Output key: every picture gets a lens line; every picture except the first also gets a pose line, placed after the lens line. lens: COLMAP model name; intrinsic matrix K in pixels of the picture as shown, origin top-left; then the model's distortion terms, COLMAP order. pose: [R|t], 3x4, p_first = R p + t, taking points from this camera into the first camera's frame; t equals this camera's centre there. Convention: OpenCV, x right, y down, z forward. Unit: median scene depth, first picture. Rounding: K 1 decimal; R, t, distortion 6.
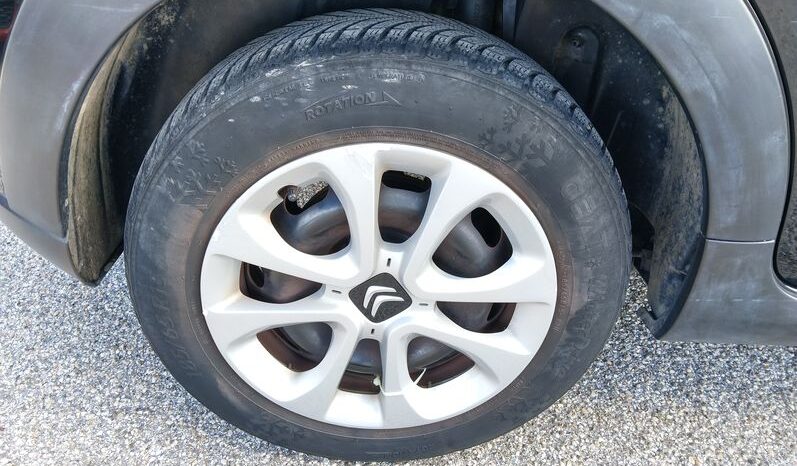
lens RADIAL K [[644.5, 0, 402.2], [0, 644.5, 230.0], [0, 0, 1]] dist [0.059863, -0.136559]
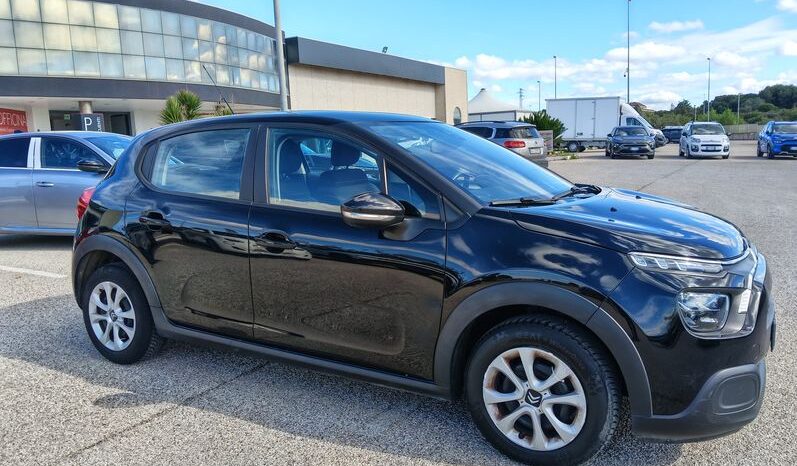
lens RADIAL K [[644.5, 0, 395.3], [0, 644.5, 229.7], [0, 0, 1]] dist [0.059863, -0.136559]
pose [[0.856555, 0.023128, -0.515537, 4.491013], [-0.235091, 0.906801, -0.349919, 0.761282], [0.459397, 0.420923, 0.782163, -2.235535]]
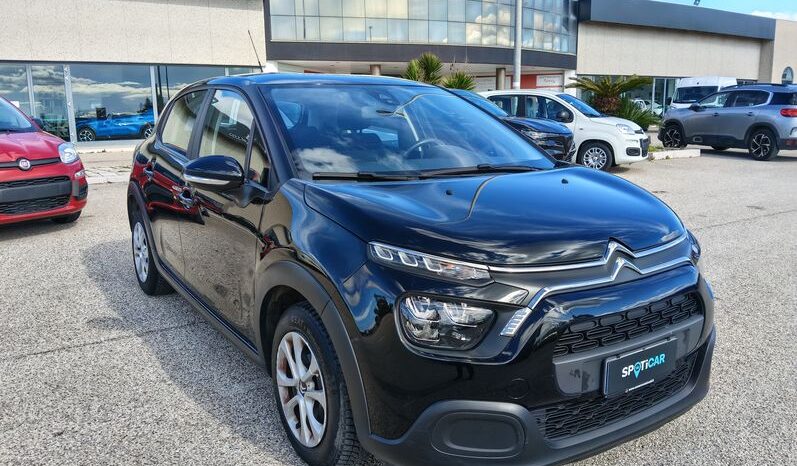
lens RADIAL K [[644.5, 0, 398.5], [0, 644.5, 235.1], [0, 0, 1]] dist [0.059863, -0.136559]
pose [[0.534665, 0.133819, -0.834402, 6.166849], [-0.435124, 0.890028, -0.136077, -0.245331], [0.724431, 0.435824, 0.534095, -0.512122]]
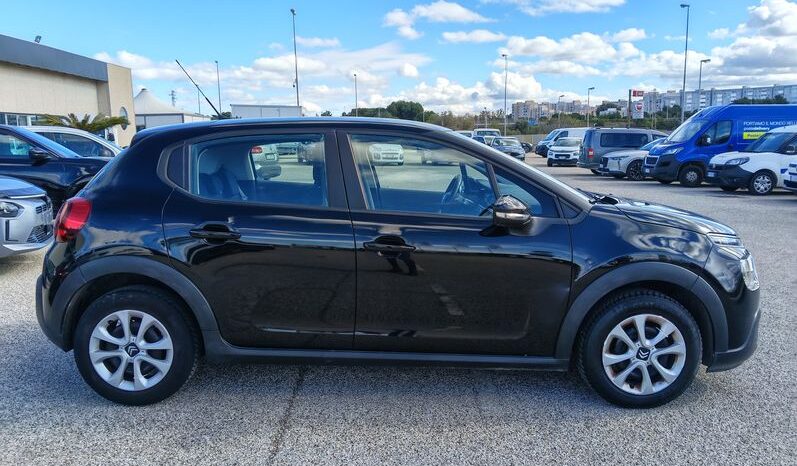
lens RADIAL K [[644.5, 0, 397.6], [0, 644.5, 235.9], [0, 0, 1]] dist [0.059863, -0.136559]
pose [[0.999380, -0.029967, -0.018480, 1.830361], [0.019867, 0.913349, -0.406692, 1.205963], [0.029066, 0.406073, 0.913378, -3.164834]]
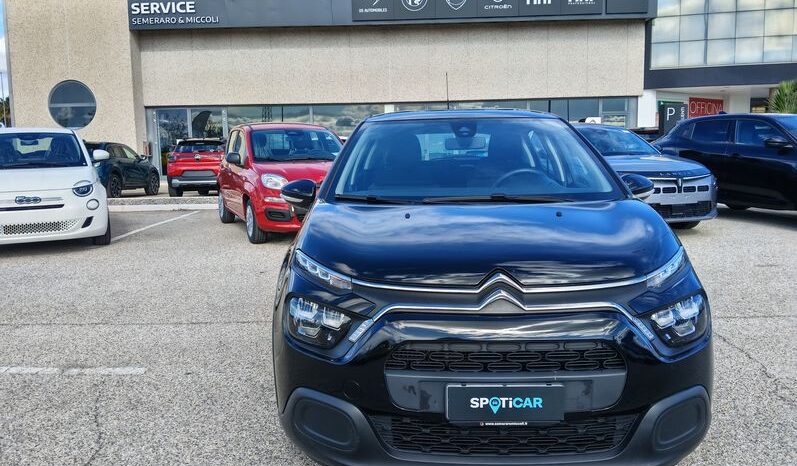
lens RADIAL K [[644.5, 0, 398.6], [0, 644.5, 238.1], [0, 0, 1]] dist [0.059863, -0.136559]
pose [[-0.042982, 0.119308, -0.991926, 7.100785], [-0.521796, 0.843992, 0.124125, -1.278270], [0.851987, 0.522918, 0.025978, 1.196725]]
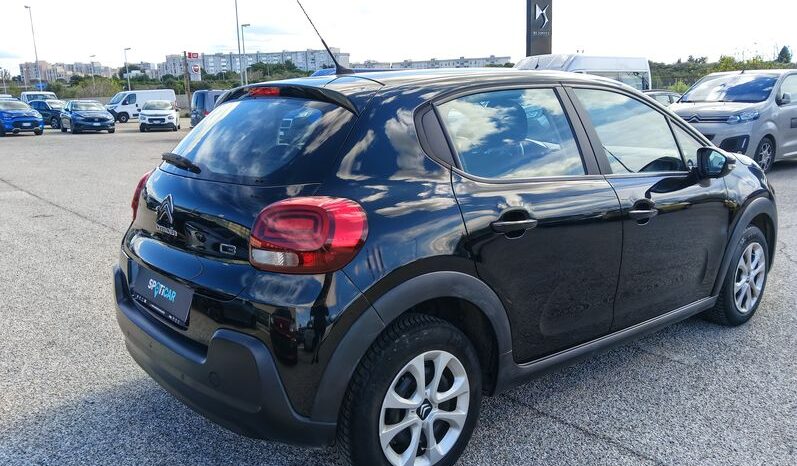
lens RADIAL K [[644.5, 0, 393.5], [0, 644.5, 232.5], [0, 0, 1]] dist [0.059863, -0.136559]
pose [[0.781733, -0.170970, 0.599719, -1.771765], [0.369656, 0.901558, -0.224826, -0.006458], [-0.502243, 0.397444, 0.767978, -1.481567]]
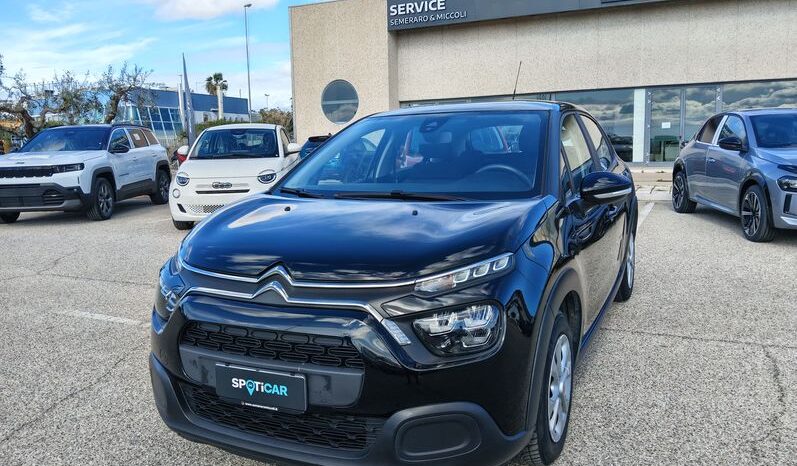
lens RADIAL K [[644.5, 0, 399.2], [0, 644.5, 240.0], [0, 0, 1]] dist [0.059863, -0.136559]
pose [[-0.451955, 0.123951, -0.883387, 6.666178], [-0.464926, 0.812428, 0.351858, -2.446028], [0.761302, 0.569733, -0.309553, 3.022952]]
